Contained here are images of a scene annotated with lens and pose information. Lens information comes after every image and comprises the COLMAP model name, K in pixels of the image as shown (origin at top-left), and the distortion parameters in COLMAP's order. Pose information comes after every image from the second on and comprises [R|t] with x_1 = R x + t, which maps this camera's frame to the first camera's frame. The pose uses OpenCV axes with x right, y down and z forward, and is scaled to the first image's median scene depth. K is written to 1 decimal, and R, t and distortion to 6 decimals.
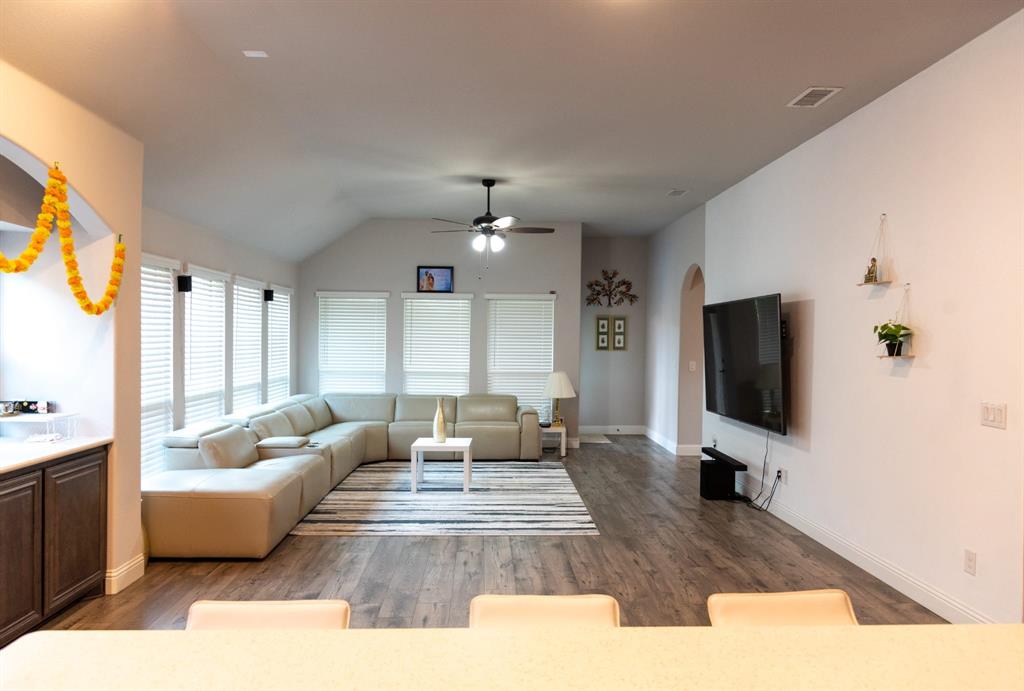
lens RADIAL K [[662.1, 0, 514.0], [0, 662.1, 344.5], [0, 0, 1]] dist [0.000424, 0.000394]
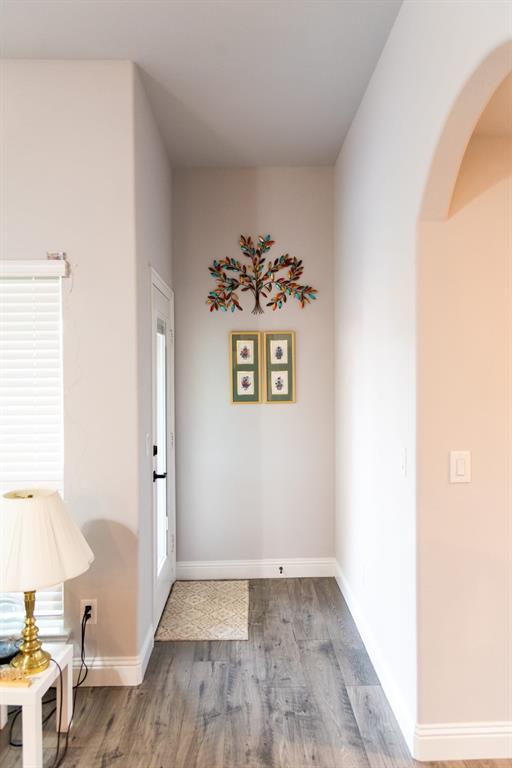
lens RADIAL K [[533.6, 0, 255.6], [0, 533.6, 381.7], [0, 0, 1]] dist [0.004268, -0.001650]
pose [[0.999704, -0.024049, -0.003643, 0.143196], [0.024056, 0.999709, 0.001989, -0.007323], [0.003594, -0.002076, 0.999991, 0.611543]]
